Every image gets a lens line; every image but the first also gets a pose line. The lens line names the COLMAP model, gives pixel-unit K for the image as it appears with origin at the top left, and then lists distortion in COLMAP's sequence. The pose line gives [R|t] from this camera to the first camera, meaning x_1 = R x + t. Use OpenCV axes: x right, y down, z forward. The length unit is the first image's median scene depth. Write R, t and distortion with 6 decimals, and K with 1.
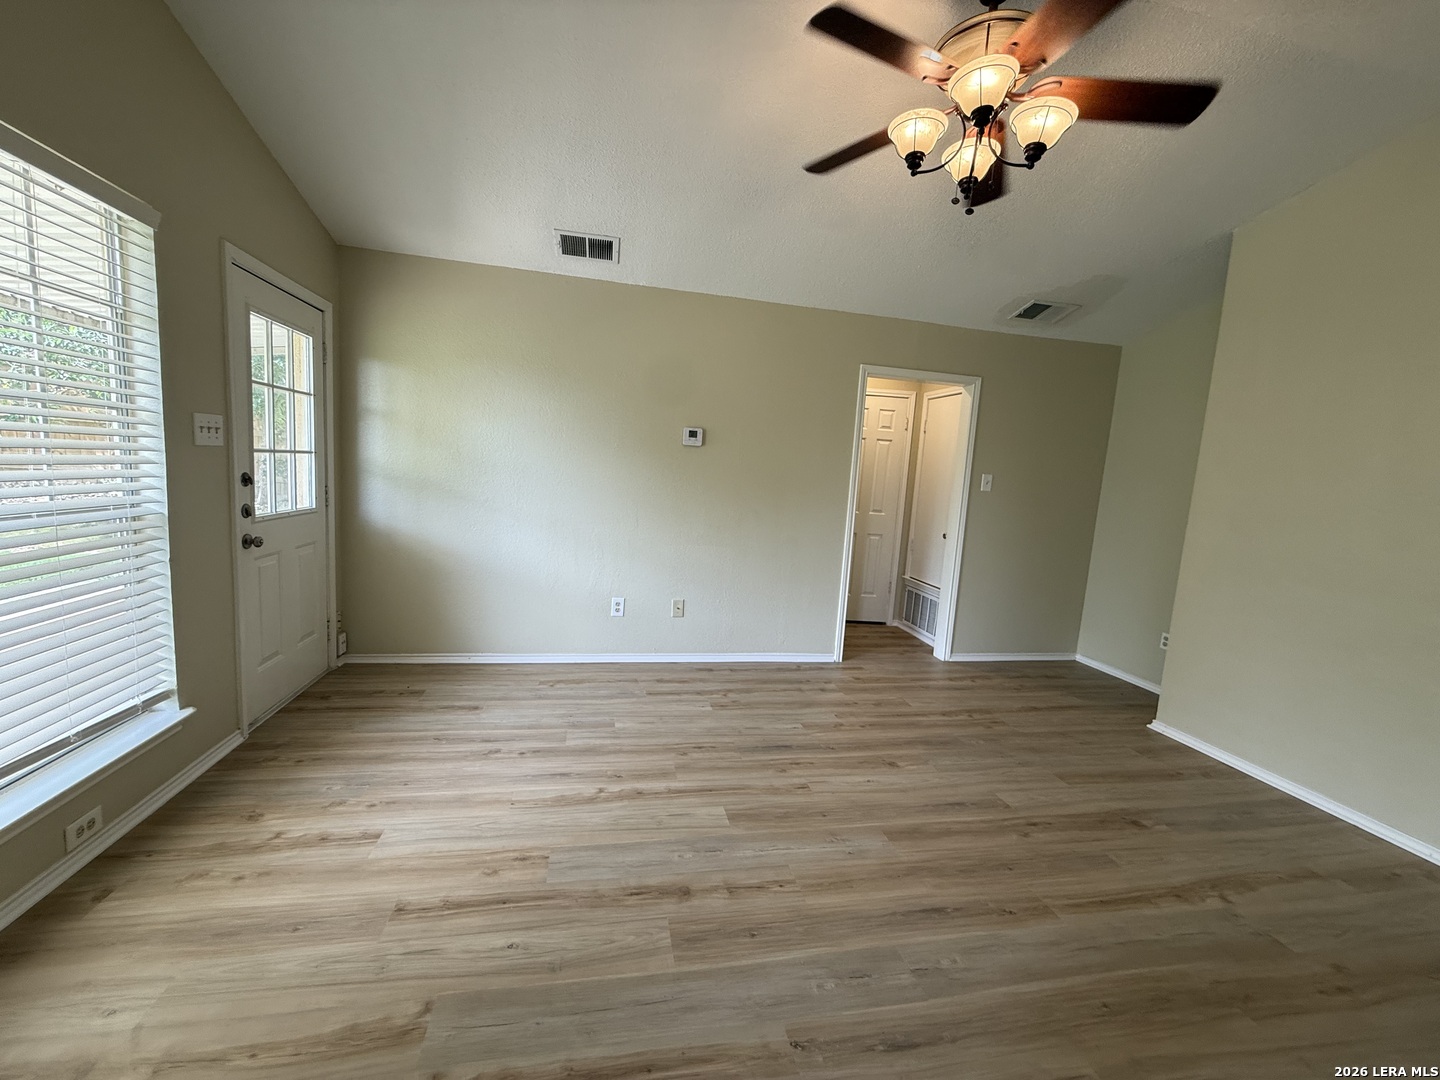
lens RADIAL K [[575.0, 0, 714.1], [0, 575.0, 539.3], [0, 0, 1]] dist [-0.000967, 0.000089]
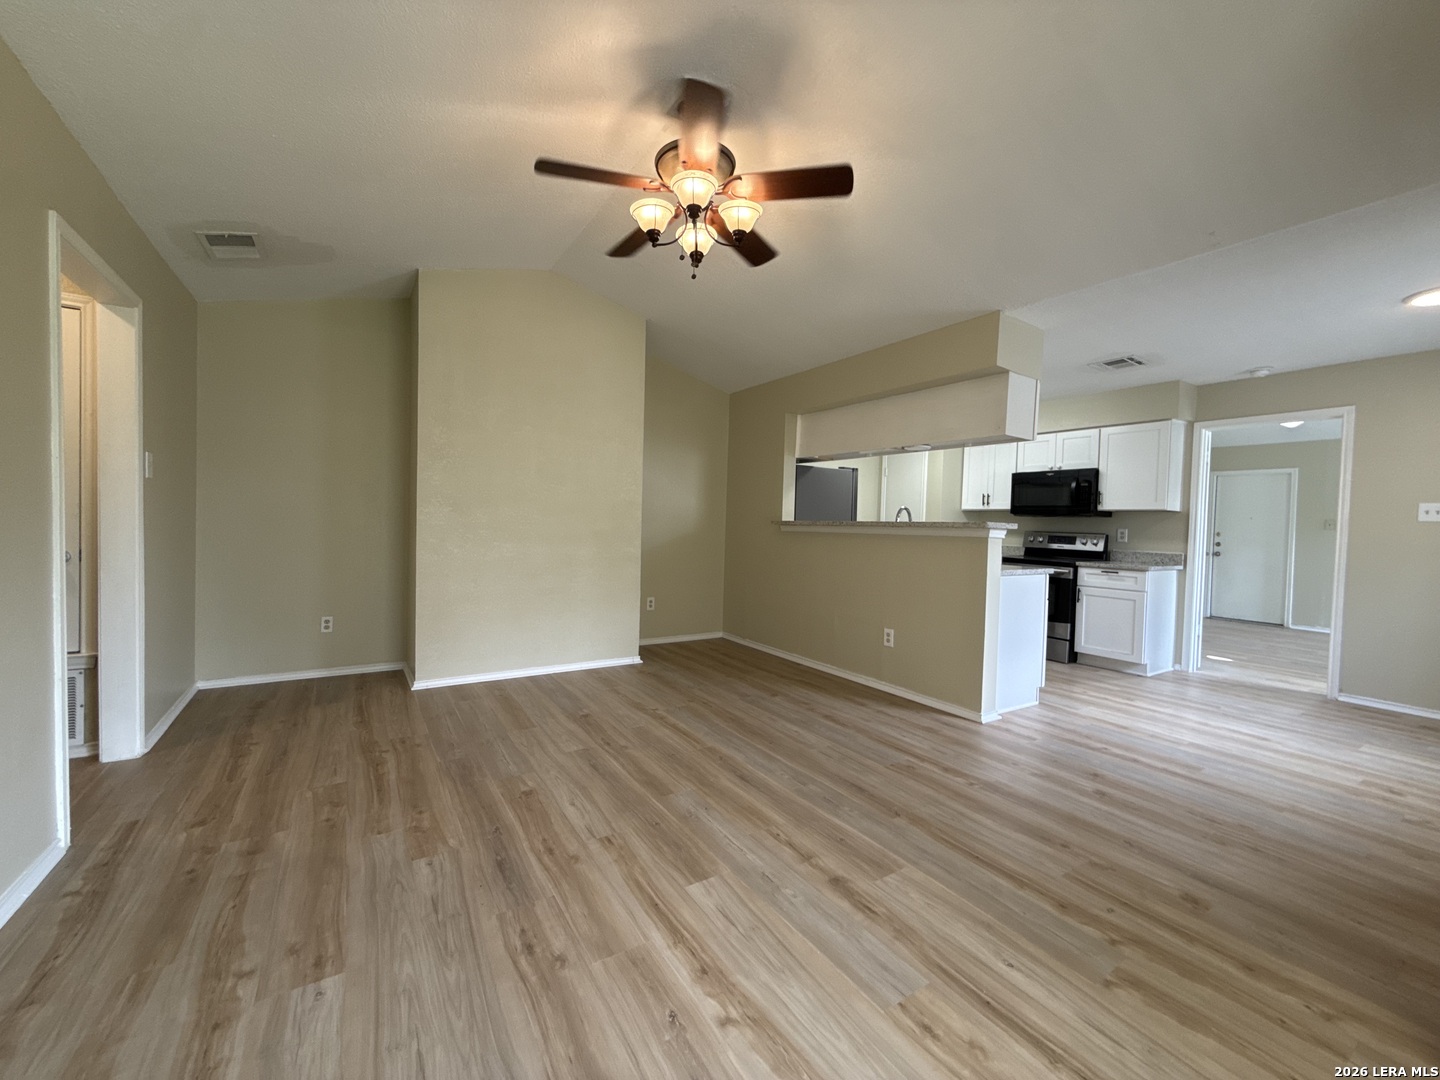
lens RADIAL K [[575.0, 0, 714.1], [0, 575.0, 539.3], [0, 0, 1]] dist [-0.000967, 0.000089]
pose [[-0.356118, -0.103992, 0.928637, -0.520898], [0.060176, 0.989173, 0.133847, -0.090124], [-0.932501, 0.103547, -0.346004, 0.894926]]
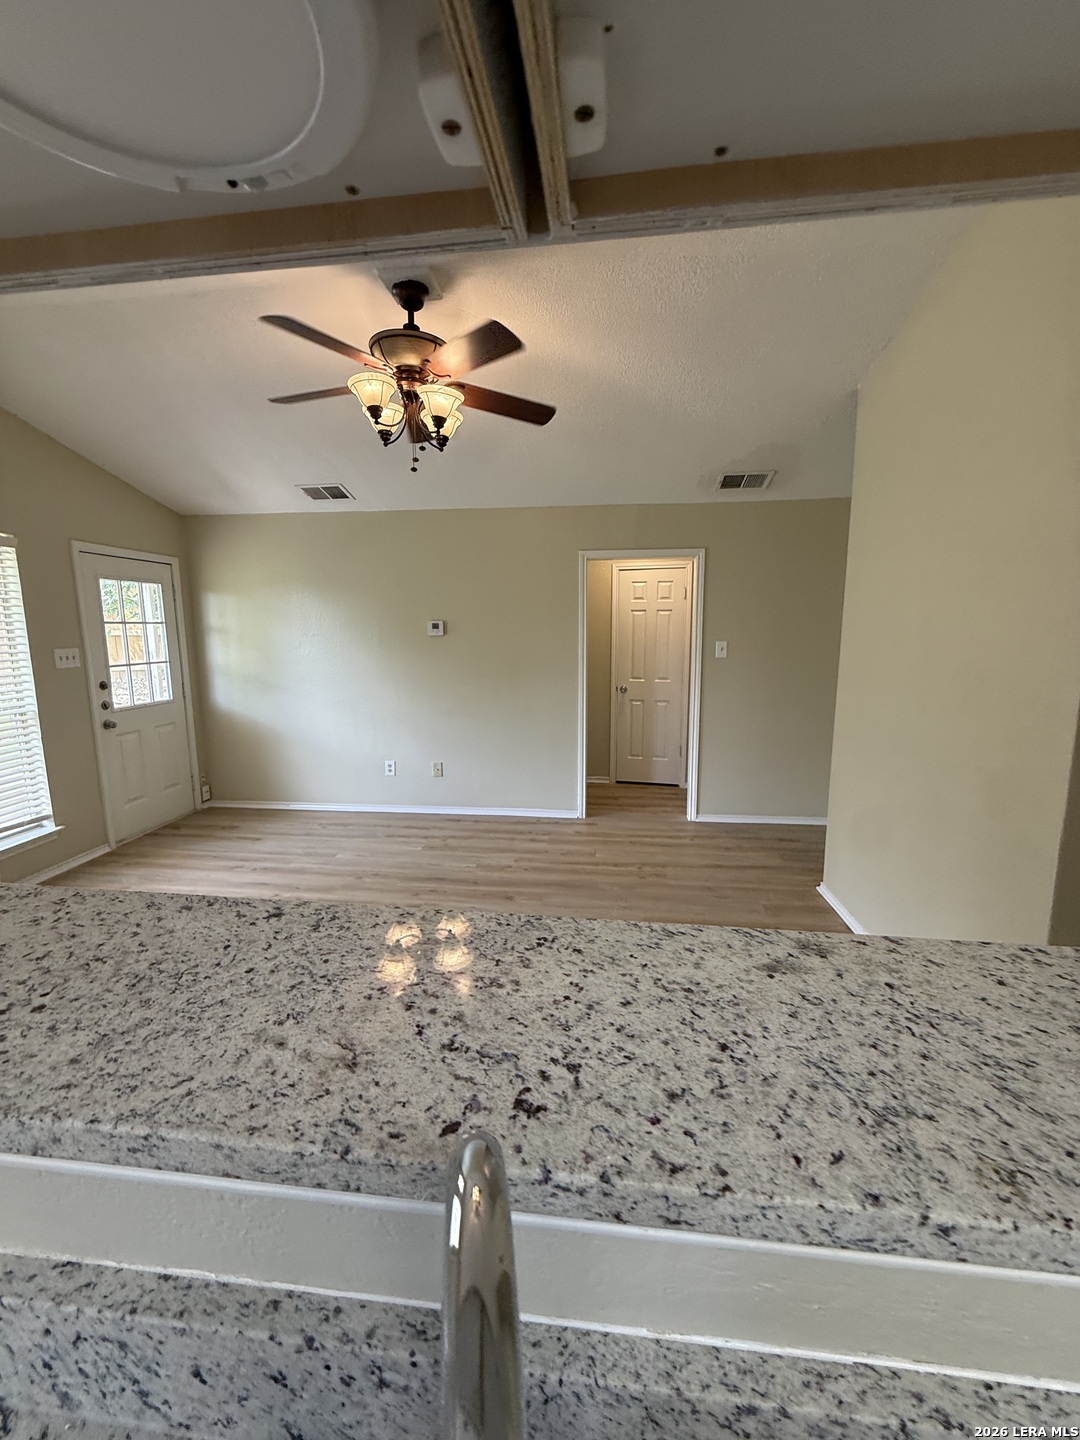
lens RADIAL K [[575.0, 0, 542.3], [0, 575.0, 714.5], [0, 0, 1]] dist [-0.000967, 0.000089]
pose [[0.951099, -0.023976, -0.307955, 0.681084], [0.030255, 0.999420, 0.015629, -0.010874], [0.307401, -0.024181, 0.951273, -0.110774]]
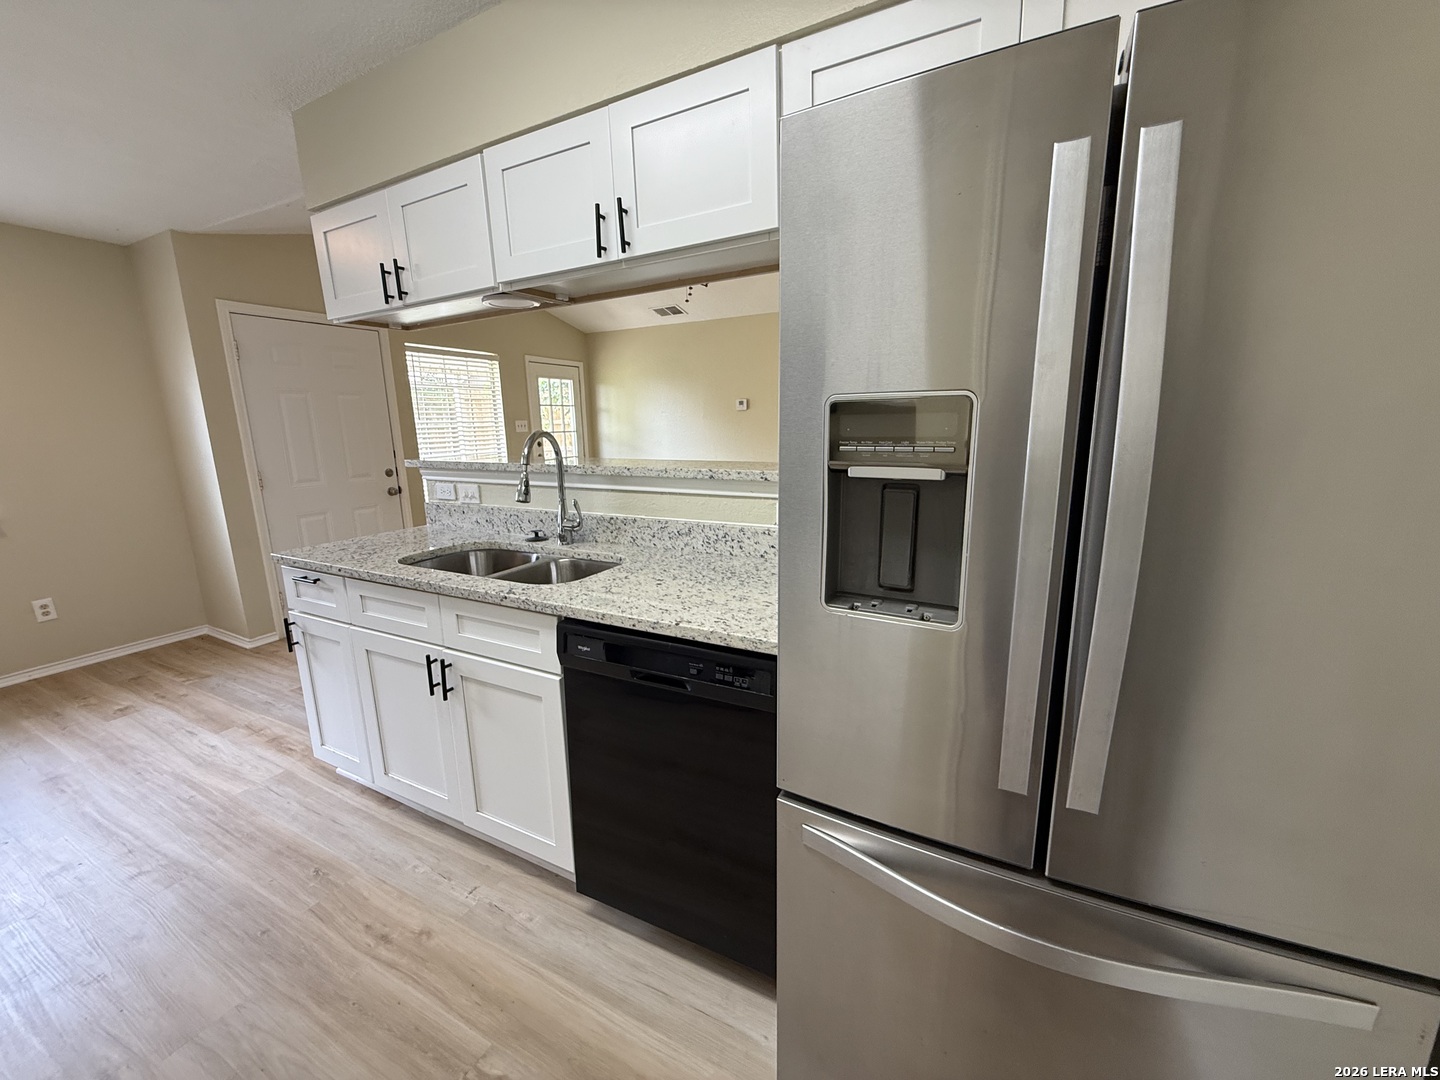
lens RADIAL K [[575.0, 0, 714.1], [0, 575.0, 539.3], [0, 0, 1]] dist [-0.000967, 0.000089]
pose [[0.772019, 0.043779, -0.634090, 1.205840], [-0.003992, 0.997939, 0.064038, 0.128103], [0.635587, -0.046907, 0.770603, -0.425461]]
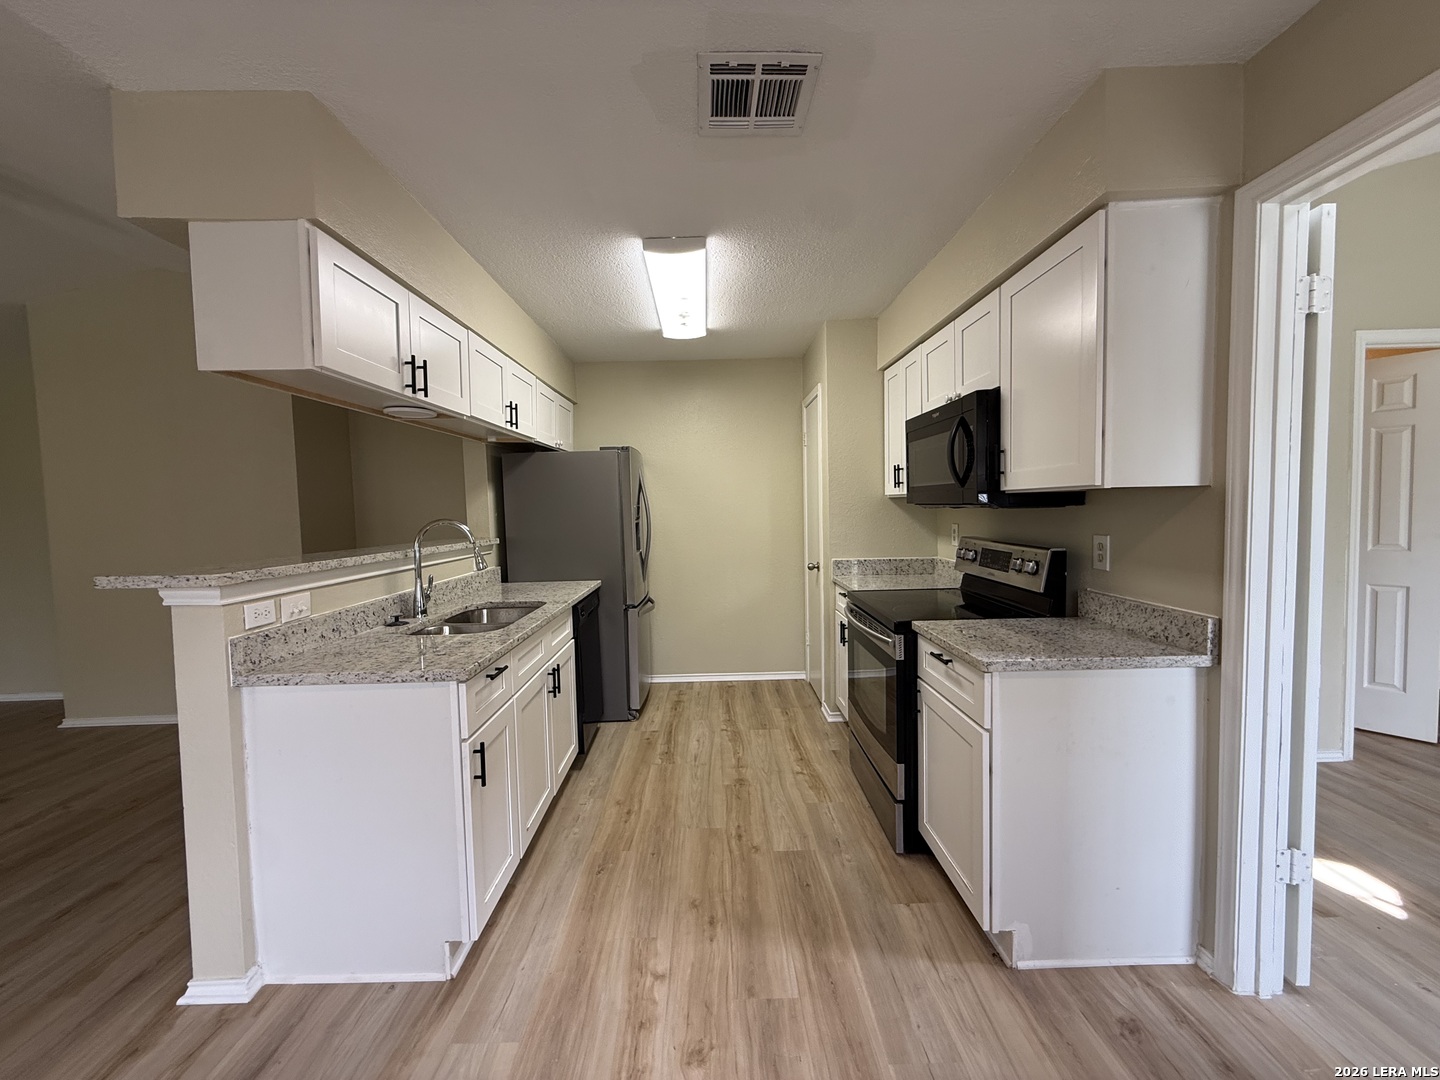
lens RADIAL K [[575.0, 0, 714.1], [0, 575.0, 539.3], [0, 0, 1]] dist [-0.000967, 0.000089]
pose [[0.183787, -0.127547, 0.974656, -0.064783], [0.155533, 0.982828, 0.099288, 0.056471], [-0.970583, 0.133344, 0.200469, -0.578638]]
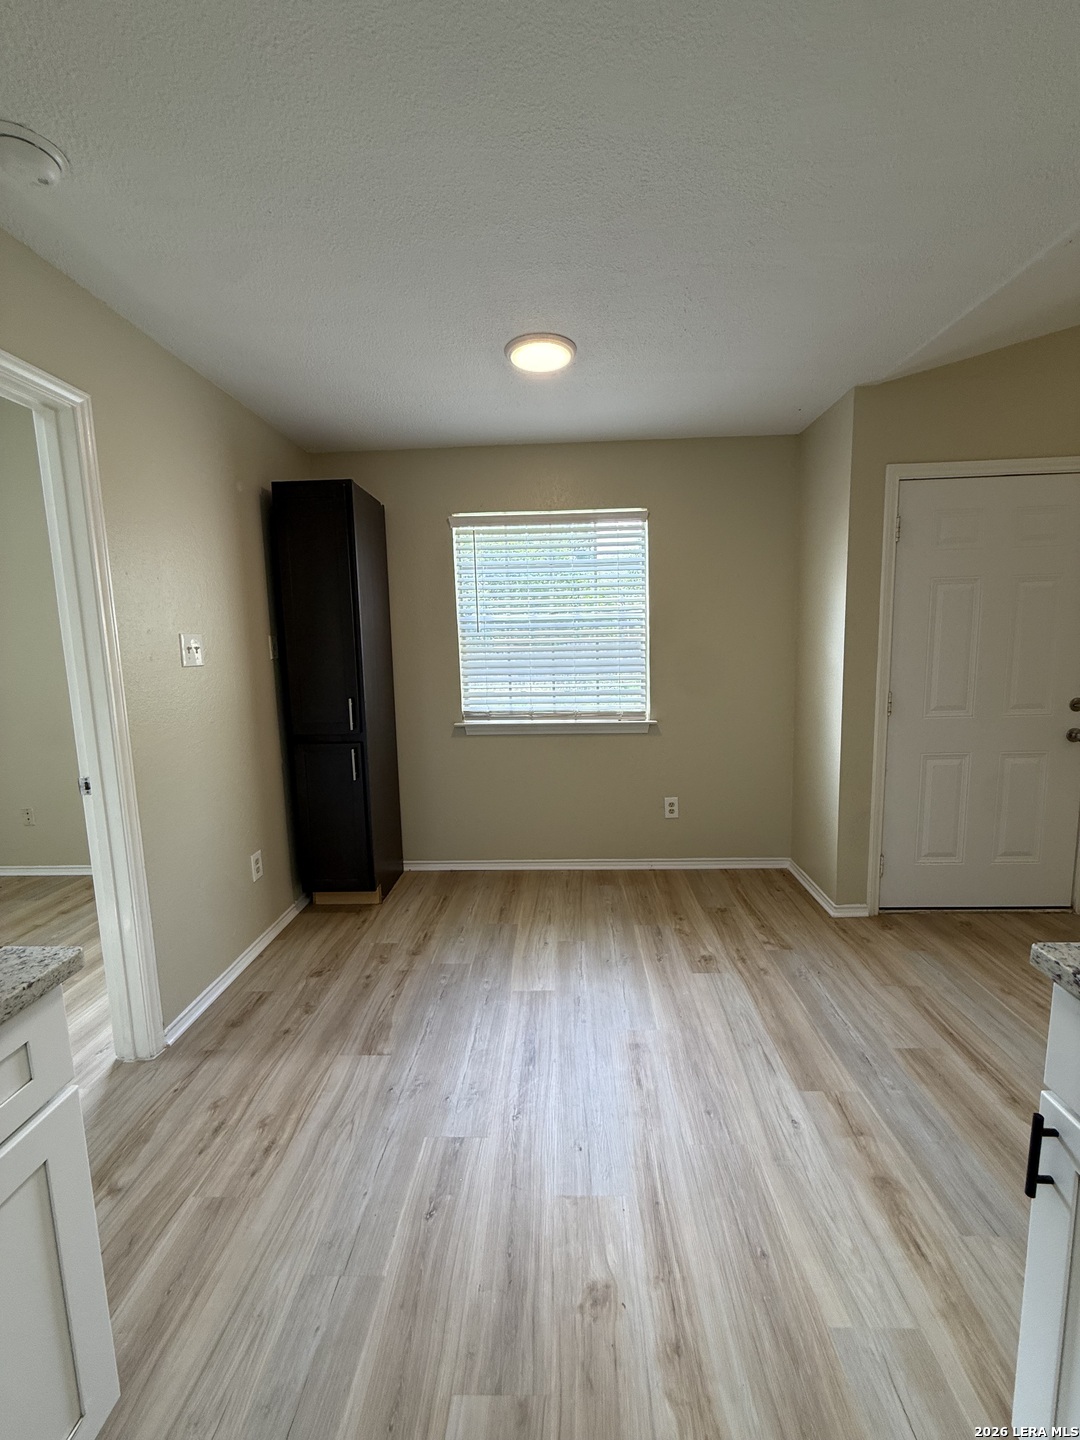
lens RADIAL K [[575.0, 0, 542.3], [0, 575.0, 714.5], [0, 0, 1]] dist [-0.000967, 0.000089]
pose [[-0.230381, 0.059946, -0.971252, 0.696534], [-0.107724, 0.990395, 0.086680, 0.083823], [0.967120, 0.124597, -0.221710, -0.416815]]
